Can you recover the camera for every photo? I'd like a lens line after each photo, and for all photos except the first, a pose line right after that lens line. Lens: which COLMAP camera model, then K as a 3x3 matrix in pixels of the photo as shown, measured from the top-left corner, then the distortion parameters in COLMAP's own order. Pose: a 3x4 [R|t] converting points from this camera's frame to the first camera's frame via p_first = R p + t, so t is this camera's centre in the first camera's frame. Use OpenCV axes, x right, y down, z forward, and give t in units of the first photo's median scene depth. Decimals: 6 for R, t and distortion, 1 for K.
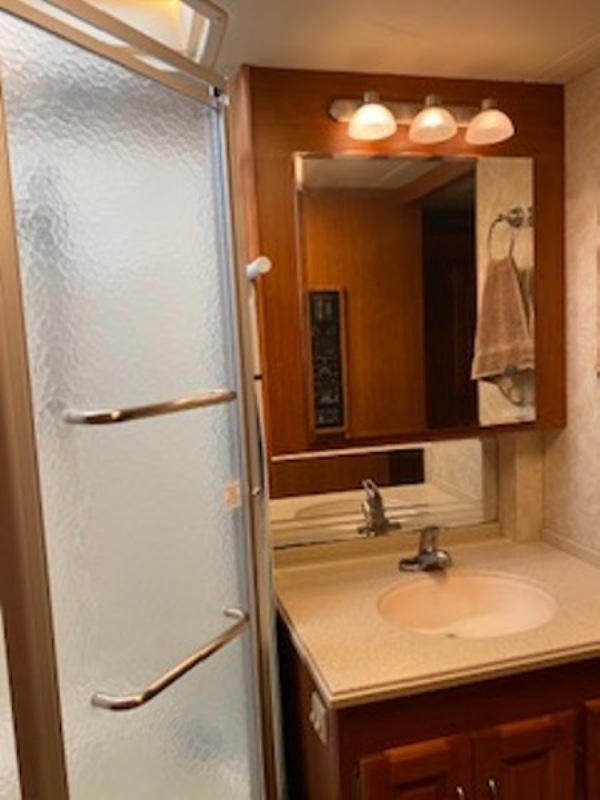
lens RADIAL K [[604.6, 0, 299.9], [0, 604.6, 401.7], [0, 0, 1]] dist [0.025950, -0.022158]
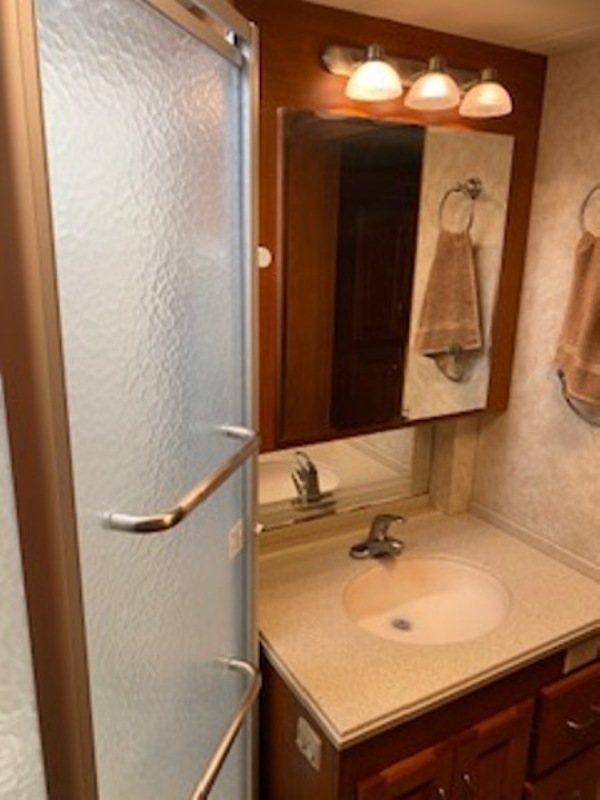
lens RADIAL K [[604.6, 0, 302.9], [0, 604.6, 398.0], [0, 0, 1]] dist [0.025950, -0.022158]
pose [[0.963326, -0.001329, 0.268332, -0.177574], [-0.041567, 0.987178, 0.154118, -0.129351], [-0.265096, -0.159620, 0.950918, 0.127085]]
